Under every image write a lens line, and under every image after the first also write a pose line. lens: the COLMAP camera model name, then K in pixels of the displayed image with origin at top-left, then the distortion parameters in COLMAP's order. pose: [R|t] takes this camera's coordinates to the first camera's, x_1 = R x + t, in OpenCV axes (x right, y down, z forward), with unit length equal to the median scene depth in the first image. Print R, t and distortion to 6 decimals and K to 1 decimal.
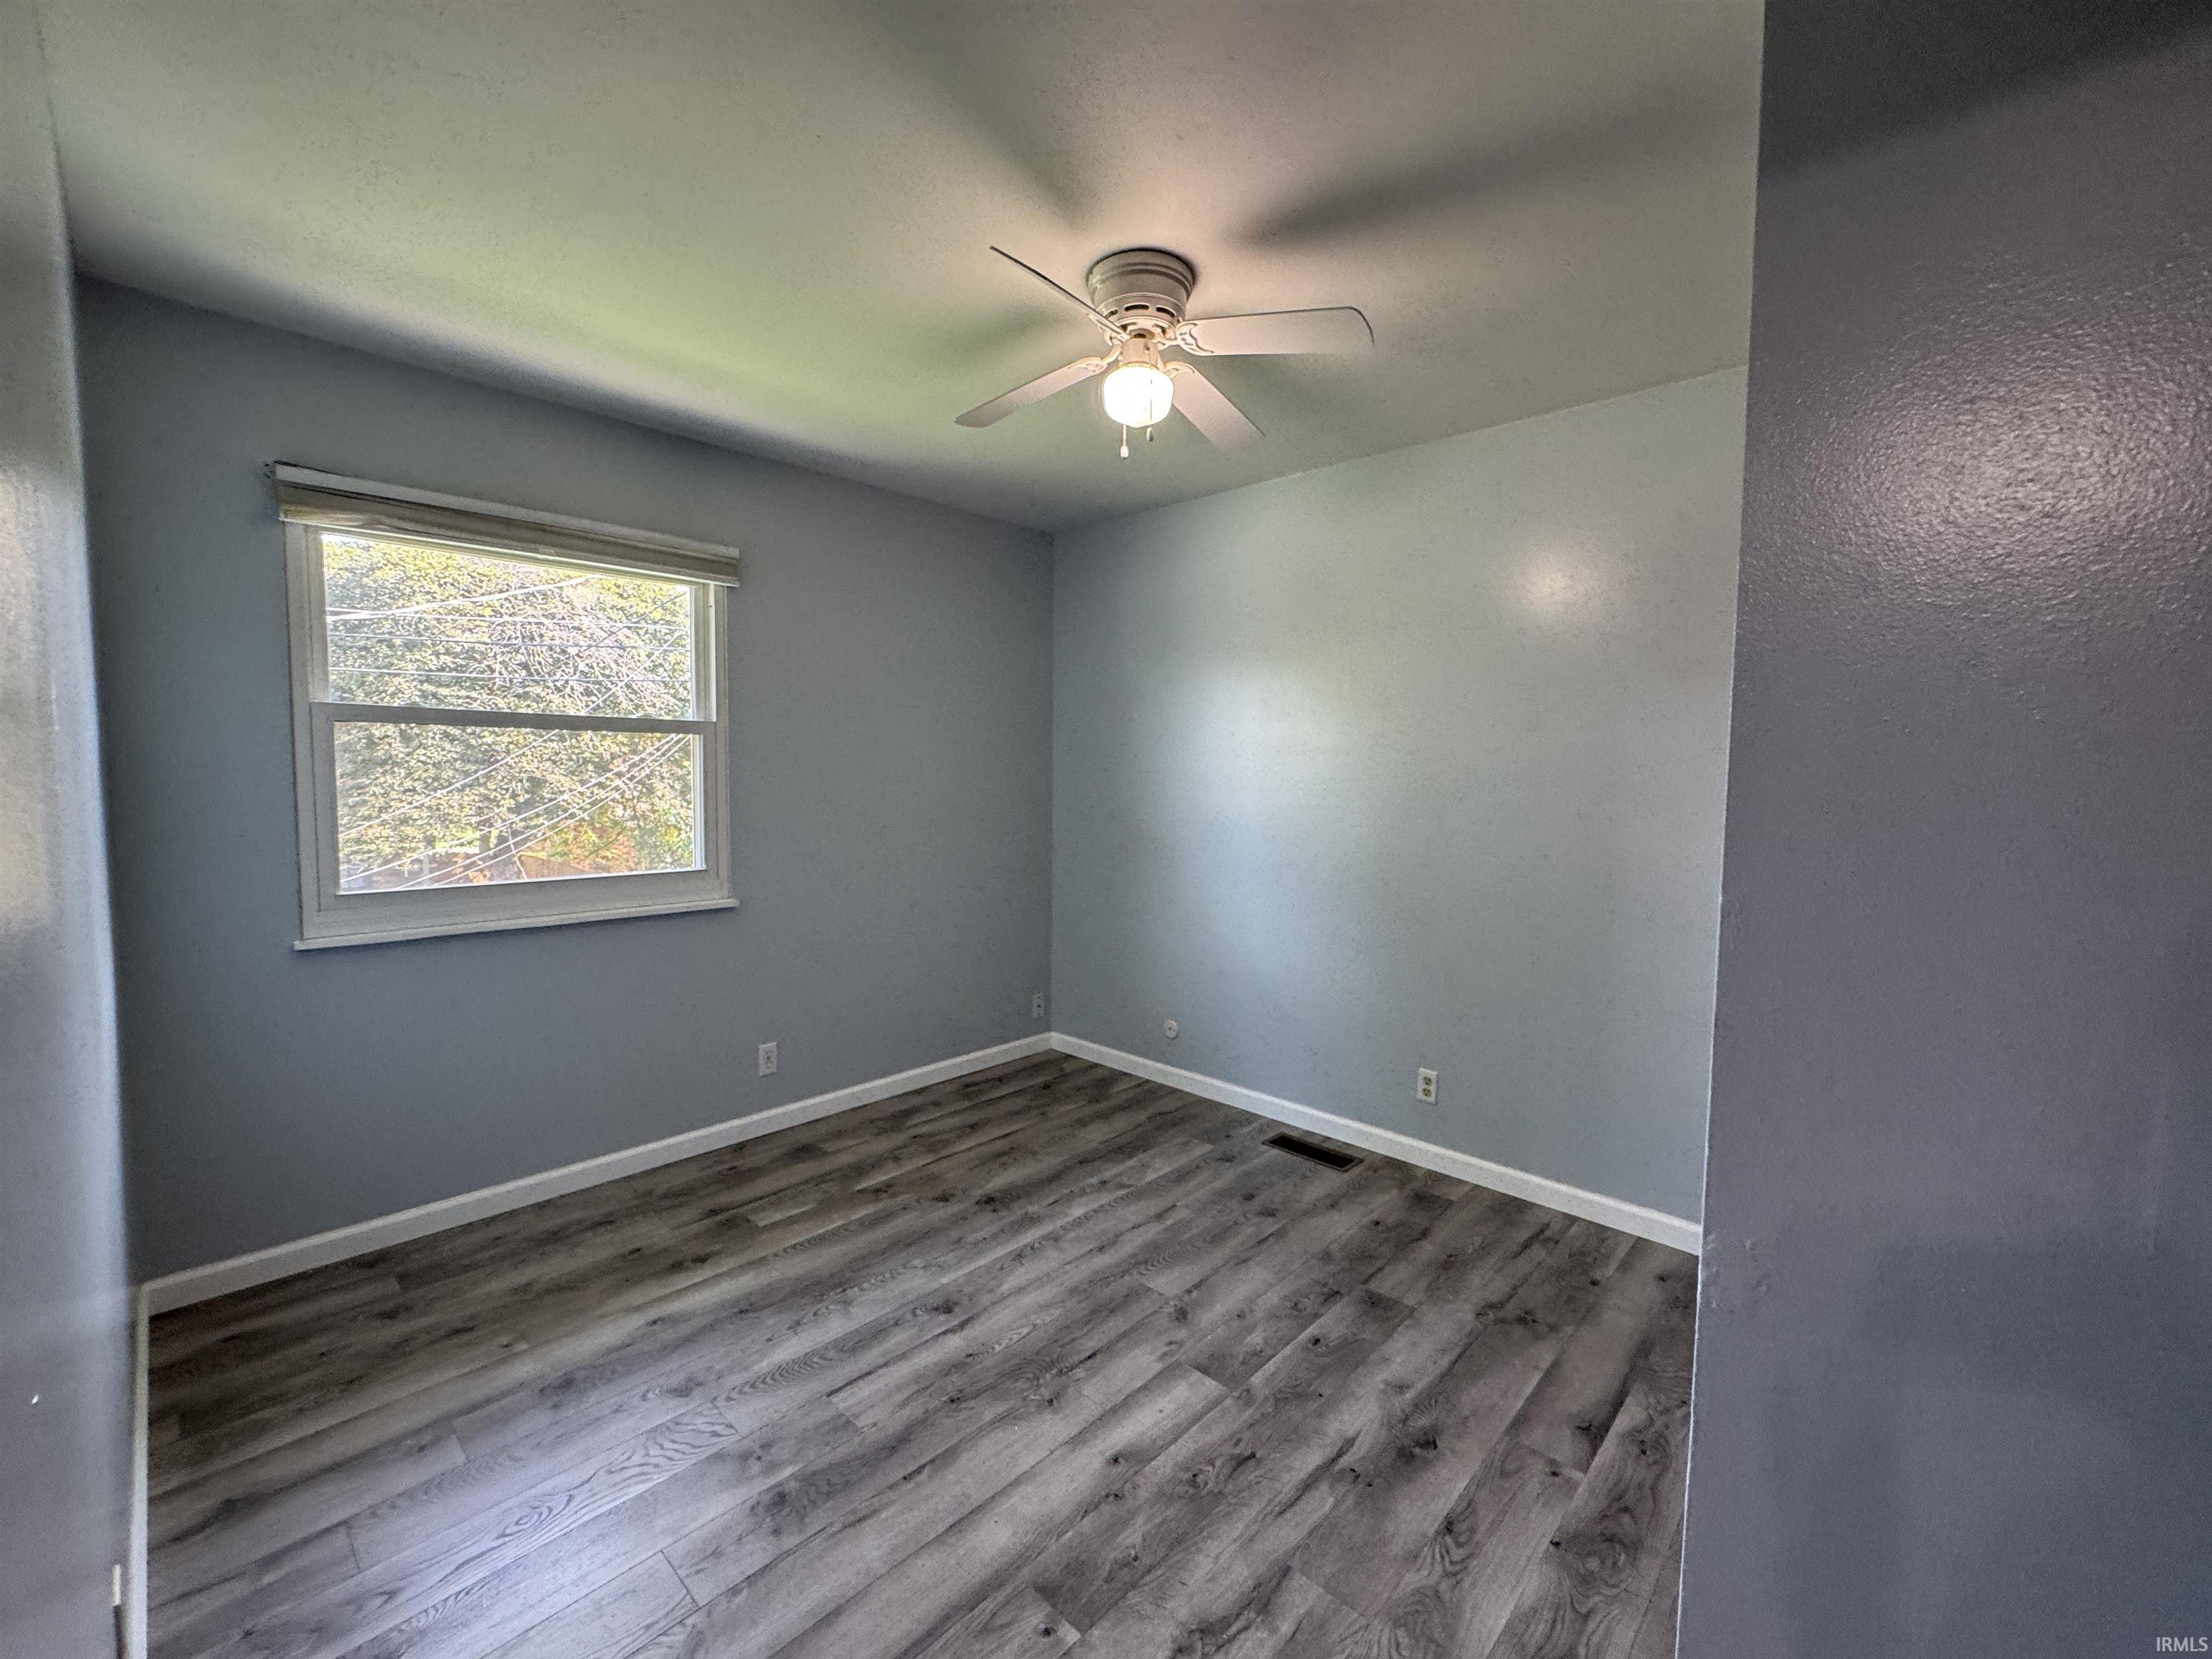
lens RADIAL K [[885.0, 0, 1102.9], [0, 885.0, 825.9], [0, 0, 1]] dist [-0.004783, 0.000958]
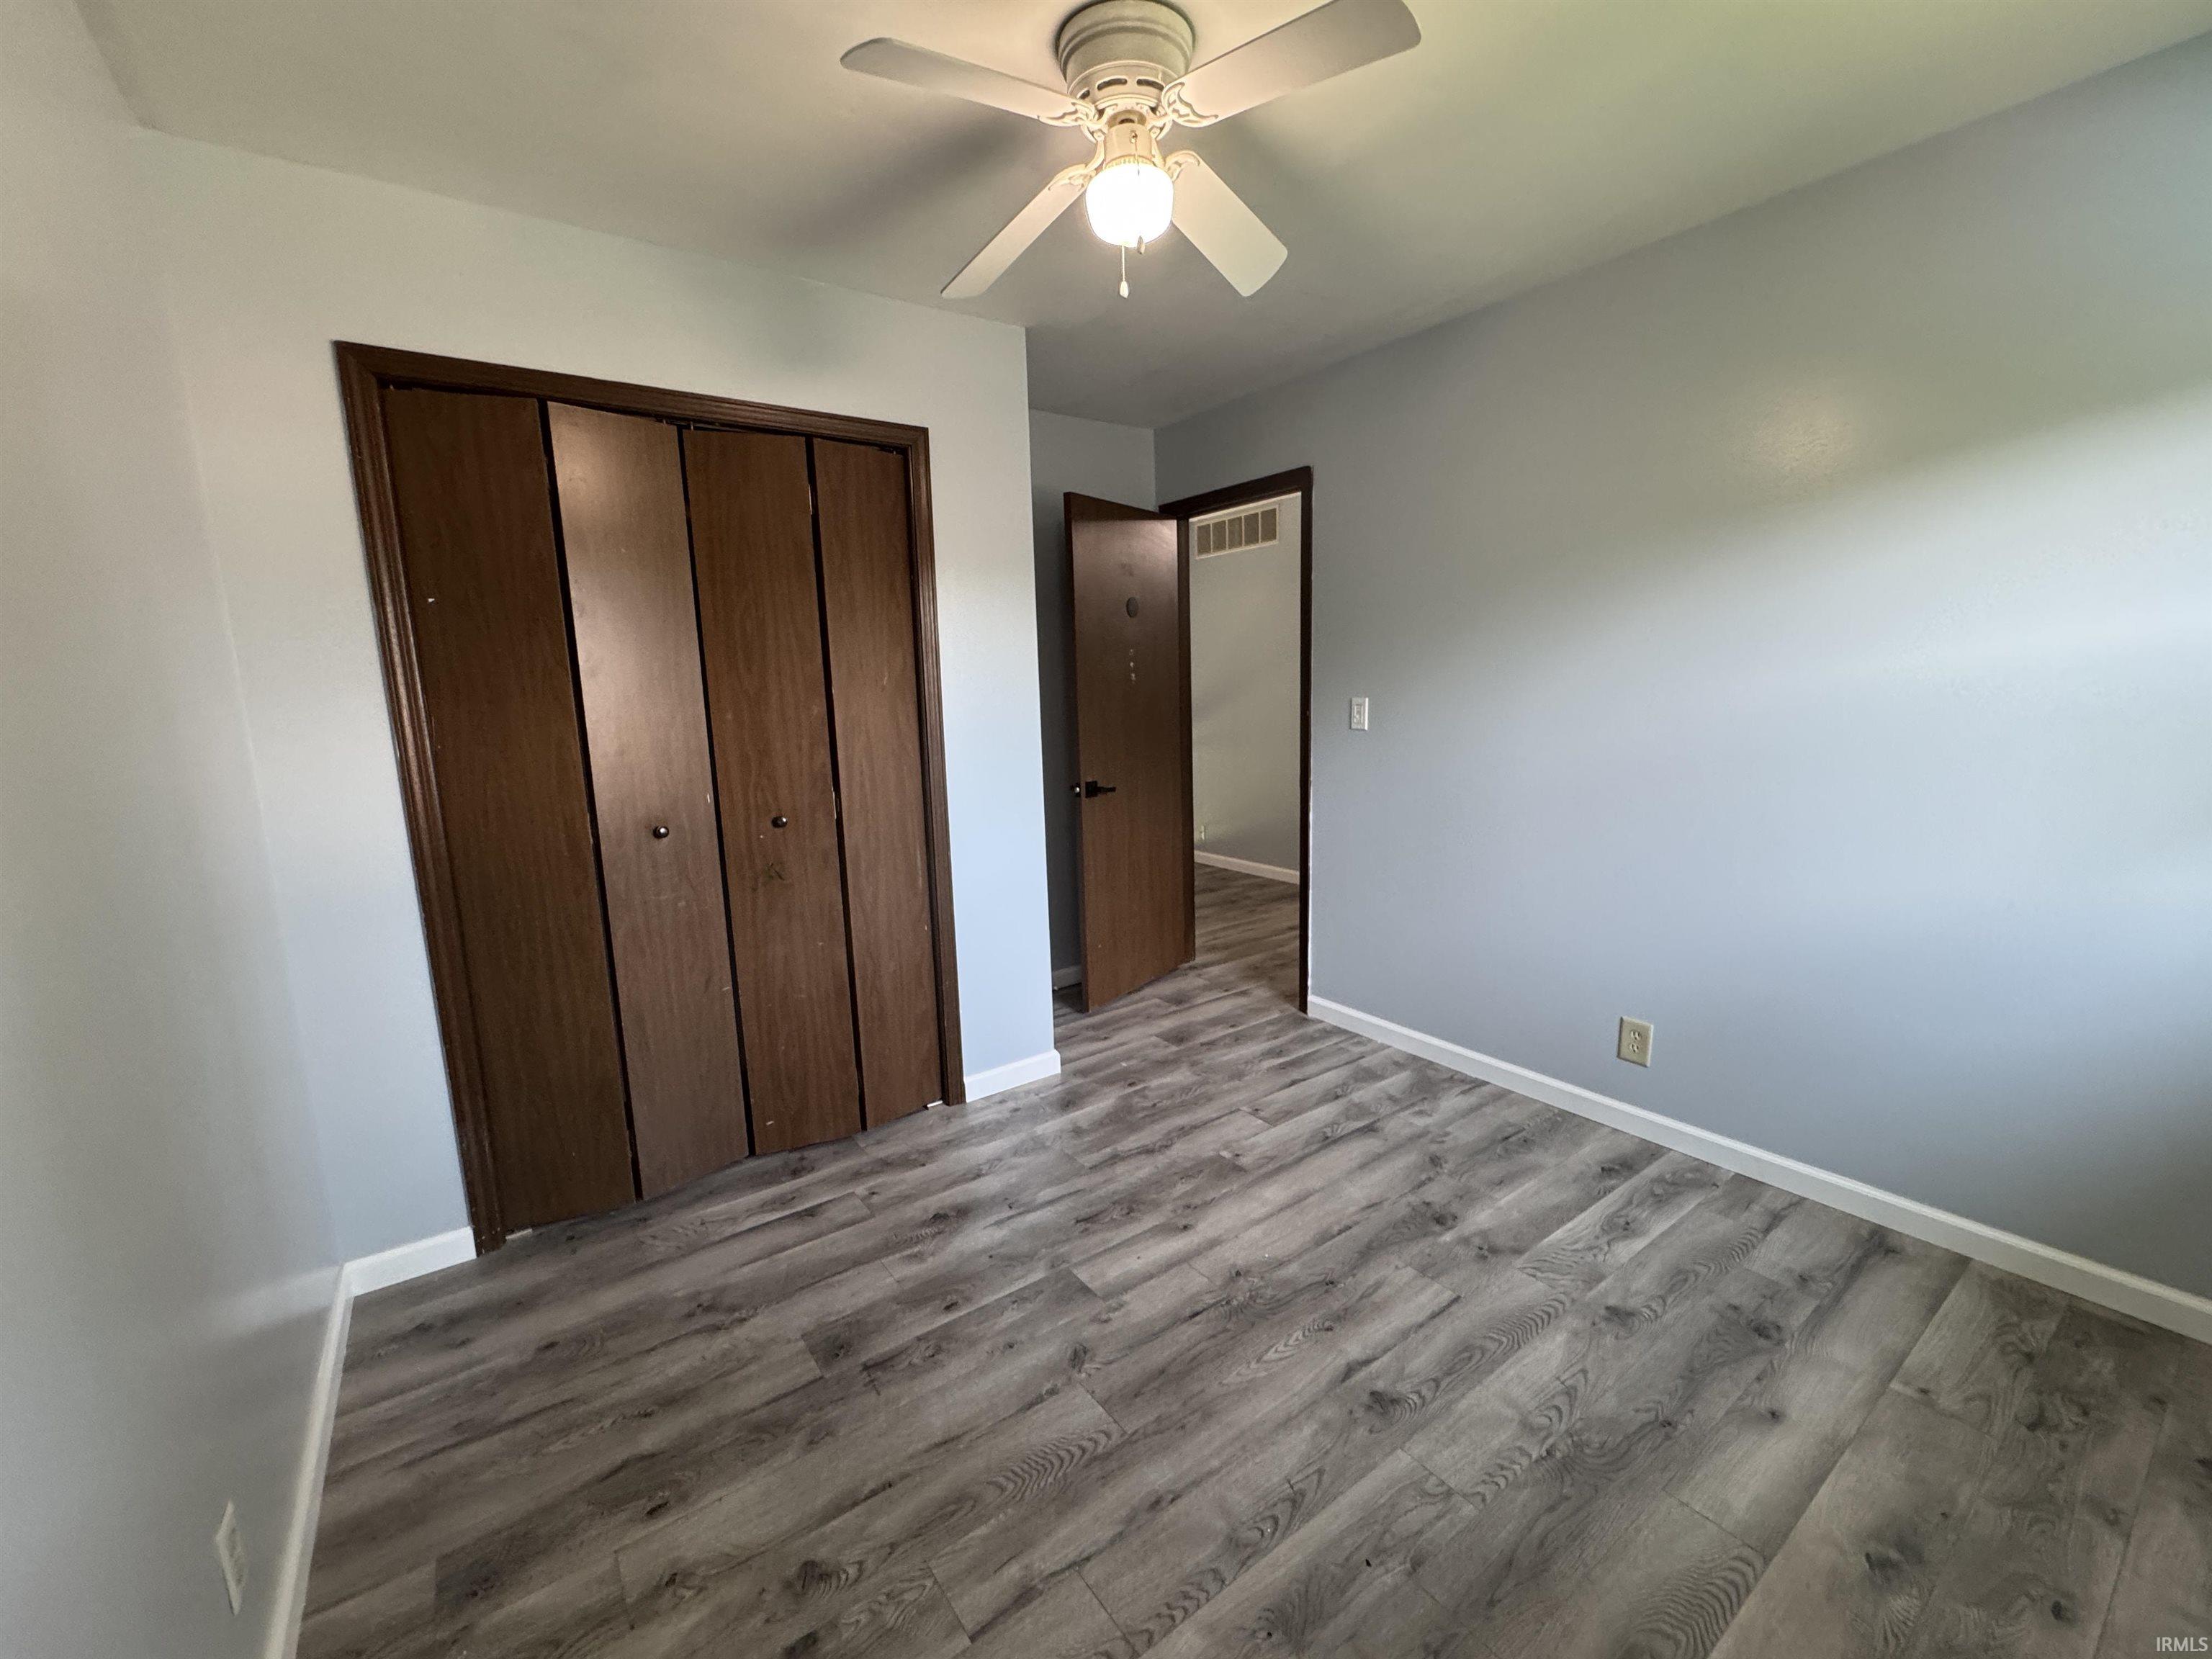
lens RADIAL K [[885.0, 0, 1102.9], [0, 885.0, 825.9], [0, 0, 1]] dist [-0.004783, 0.000958]
pose [[-0.980987, -0.012567, 0.193667, -0.091653], [0.032141, 0.973601, 0.225983, -0.116793], [-0.191394, 0.227911, -0.954686, 1.786310]]
